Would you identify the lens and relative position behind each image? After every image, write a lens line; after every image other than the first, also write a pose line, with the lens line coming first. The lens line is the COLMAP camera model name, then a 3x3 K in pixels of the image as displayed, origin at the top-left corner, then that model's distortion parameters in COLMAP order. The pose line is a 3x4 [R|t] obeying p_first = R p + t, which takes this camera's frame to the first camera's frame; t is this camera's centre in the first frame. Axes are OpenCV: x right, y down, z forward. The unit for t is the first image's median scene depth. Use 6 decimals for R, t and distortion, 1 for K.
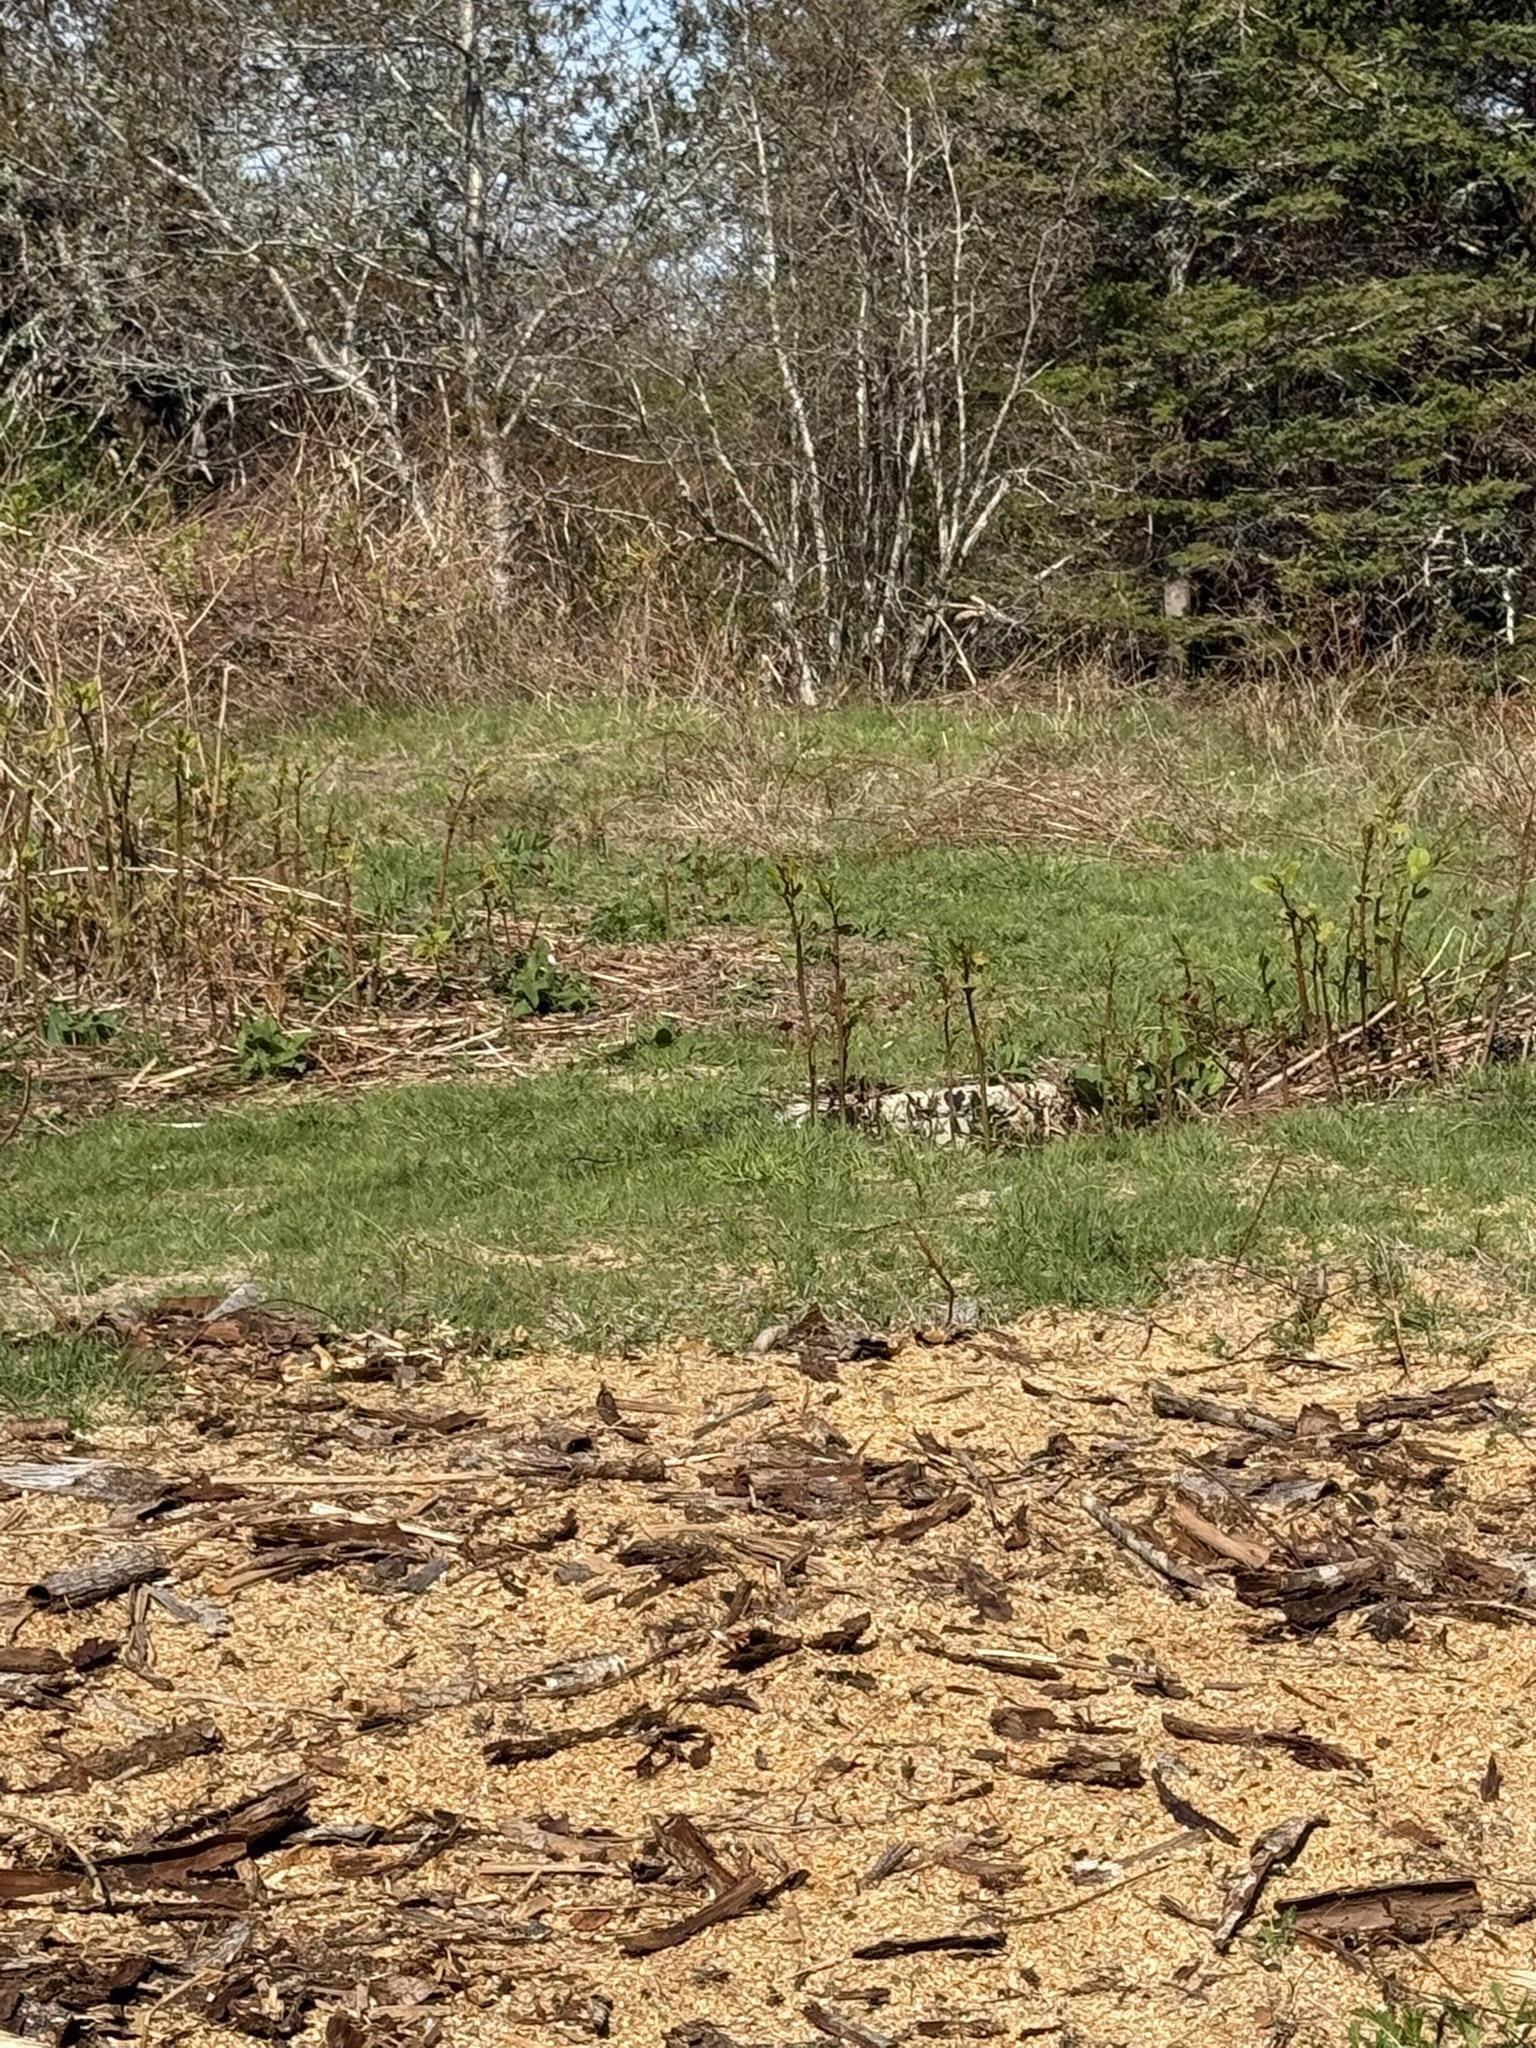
lens RADIAL K [[5227.2, 0, 768.0], [0, 5227.2, 1024.0], [0, 0, 1]] dist [0.017129, 0.172369]
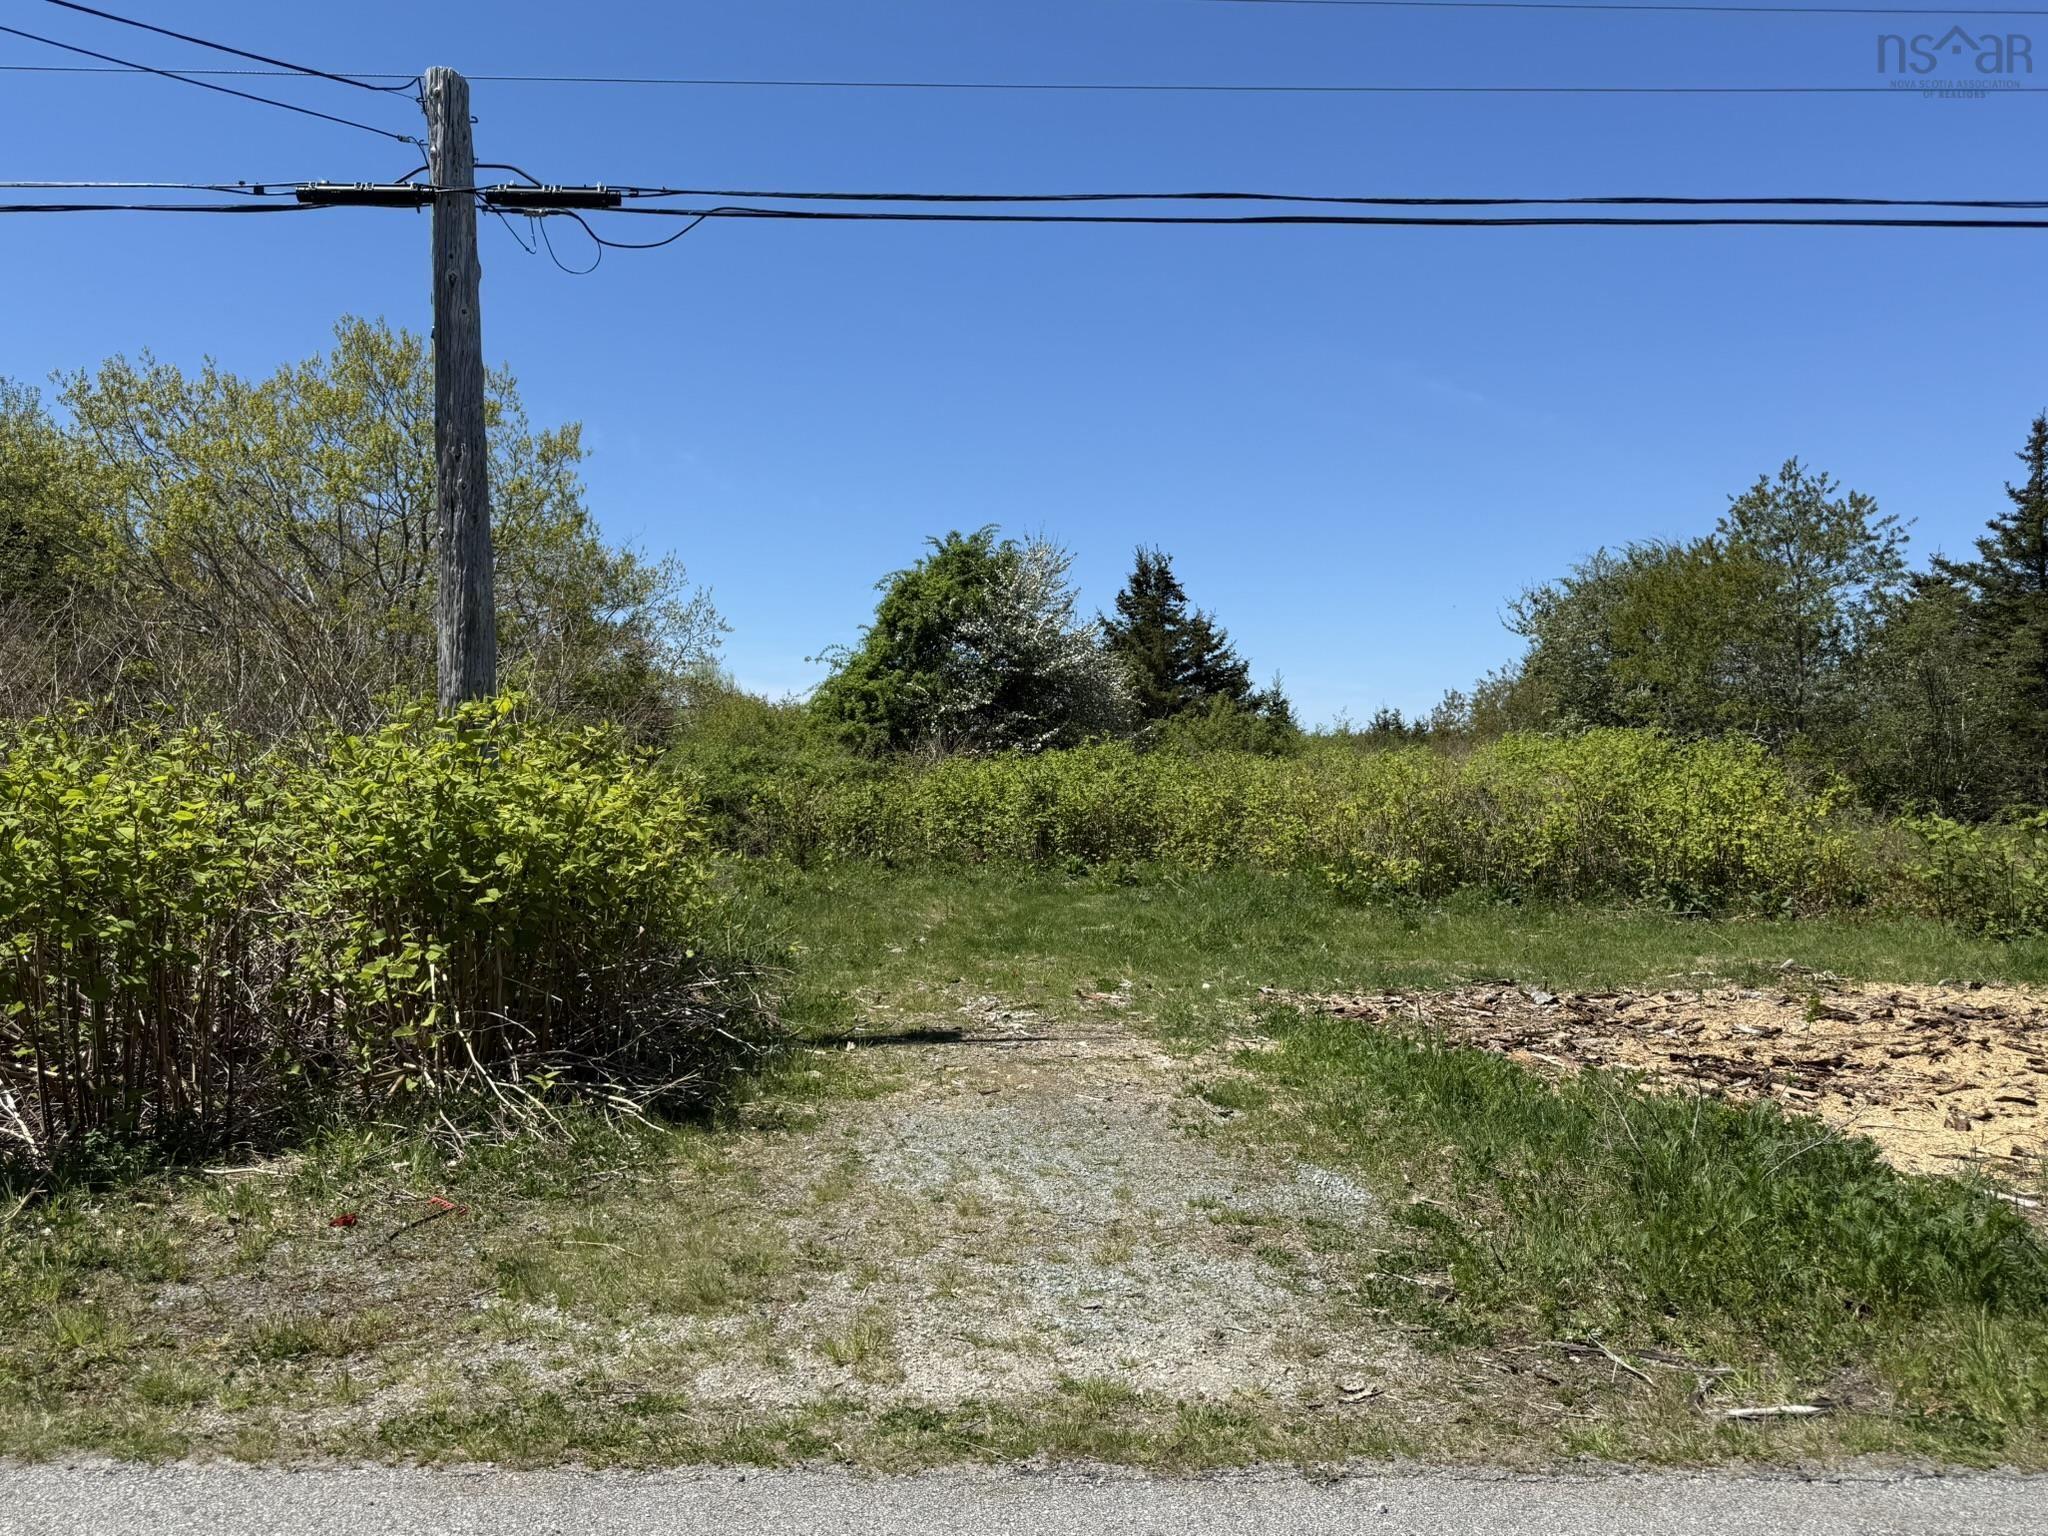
lens RADIAL K [[1485.9, 0, 1014.8], [0, 1485.9, 779.0], [0, 0, 1]] dist [0.075525, -0.132685]
pose [[0.872375, 0.023077, -0.488293, -0.083372], [-0.067543, 0.994995, -0.073646, 0.053416], [0.484149, 0.097227, 0.869567, -0.435602]]
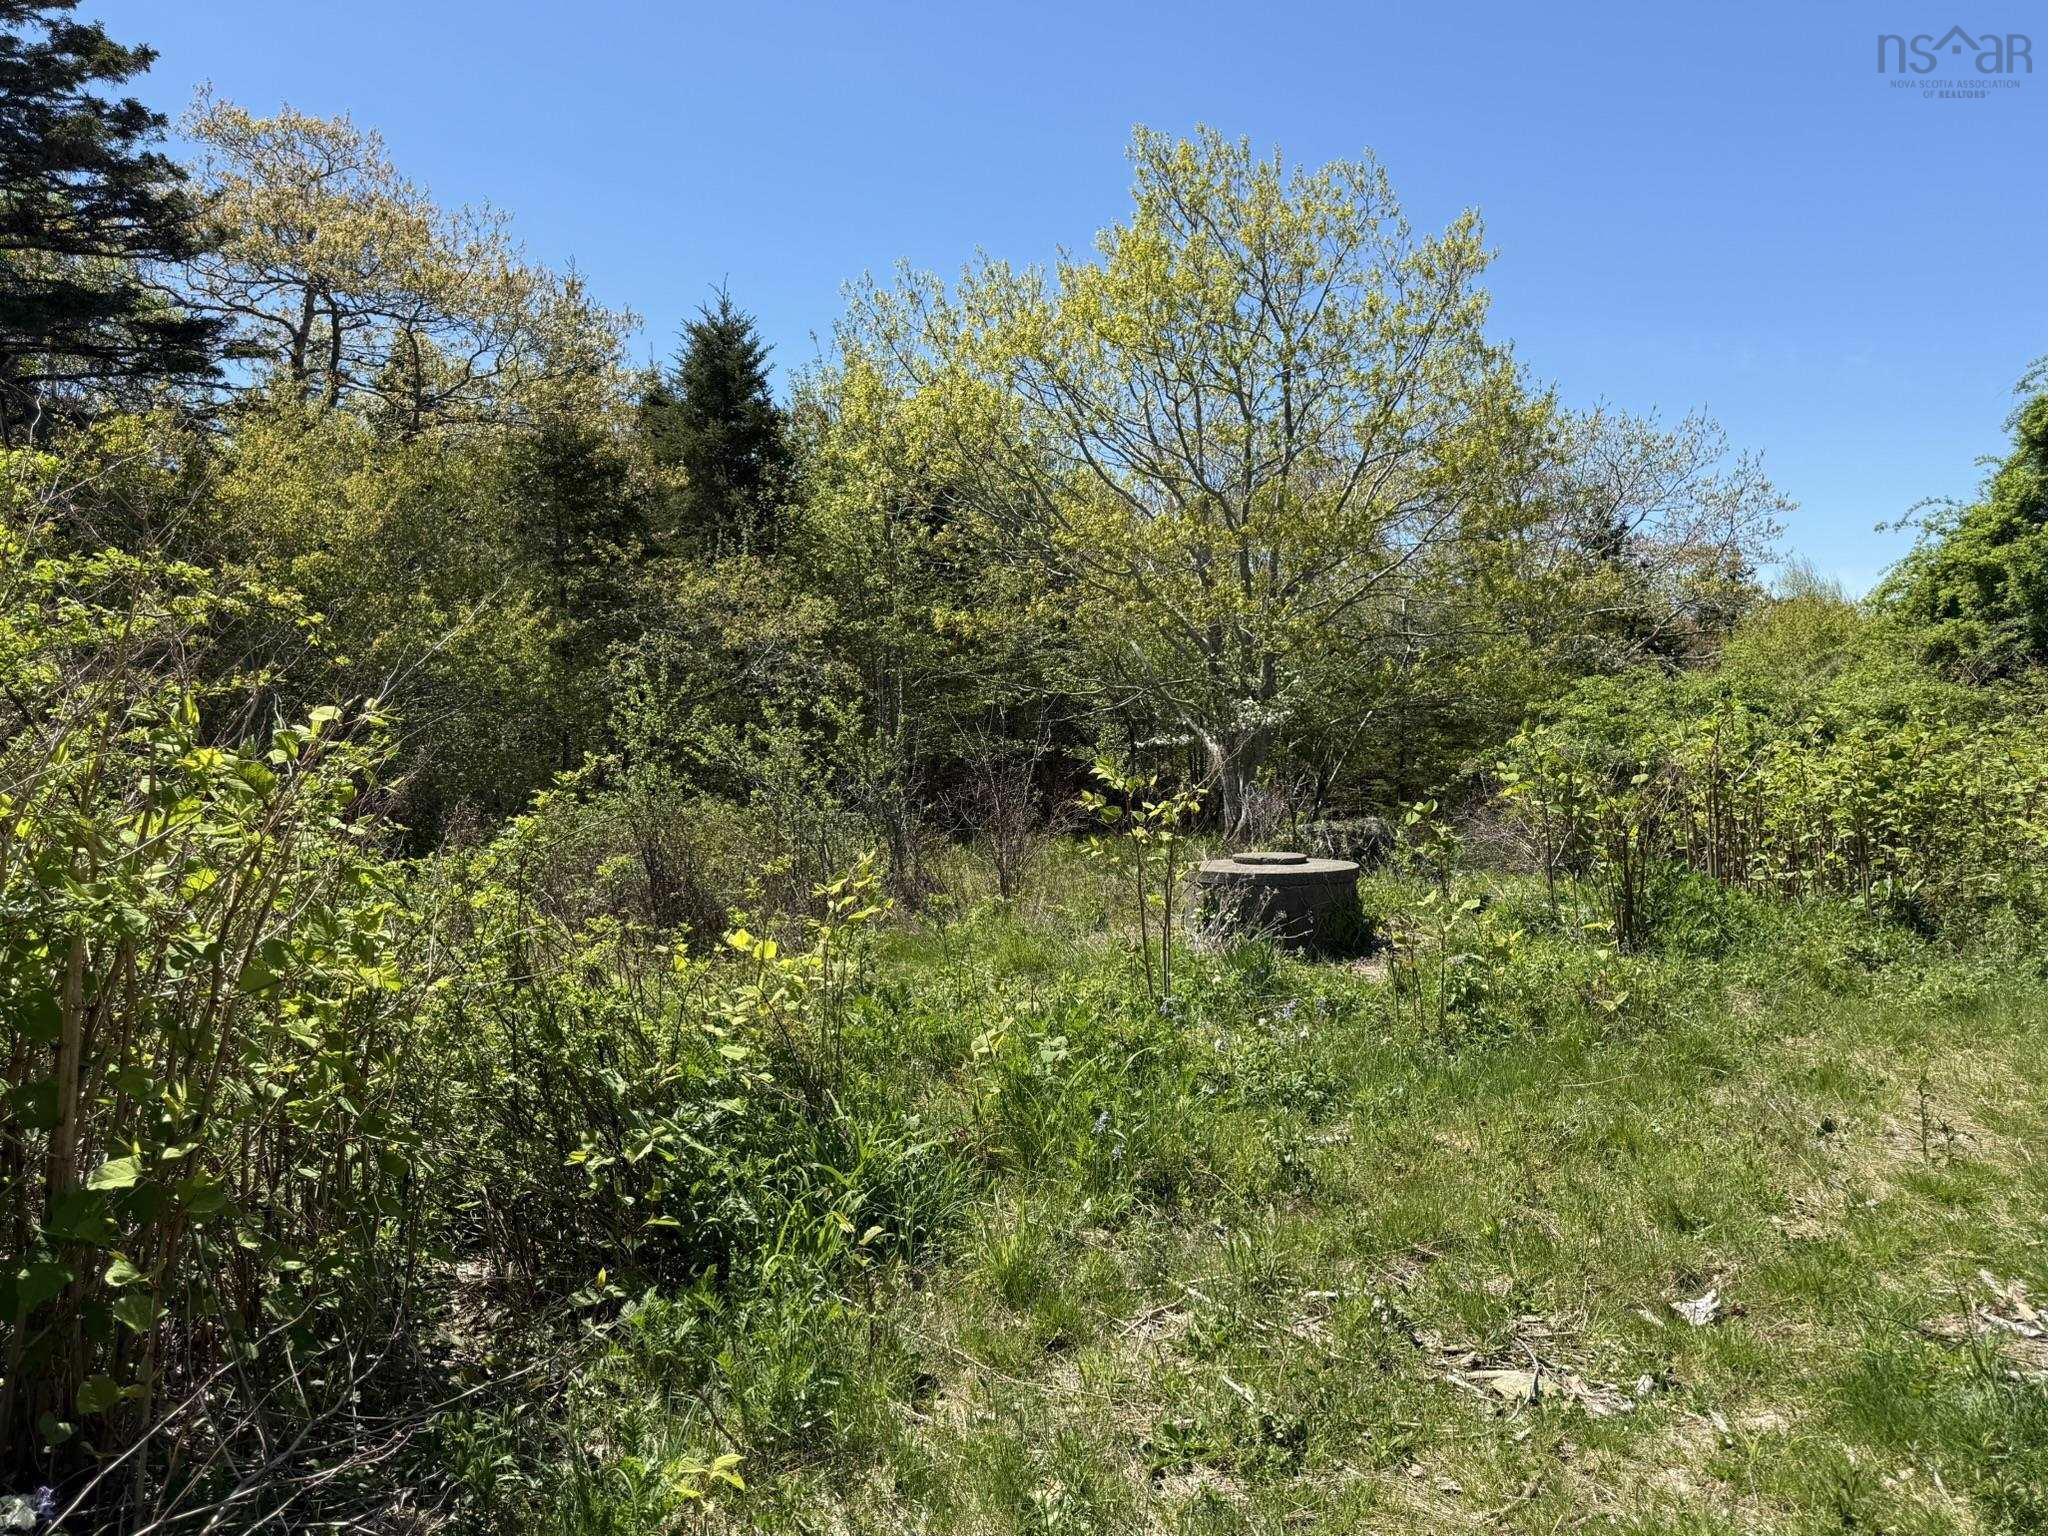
lens RADIAL K [[1494.6, 0, 993.8], [0, 1494.6, 779.7], [0, 0, 1]] dist [0.066987, -0.096116]
pose [[0.307746, 0.034043, -0.950859, -0.738969], [-0.074134, 0.997180, 0.011708, -0.052829], [0.948576, 0.066887, 0.309402, 0.865386]]
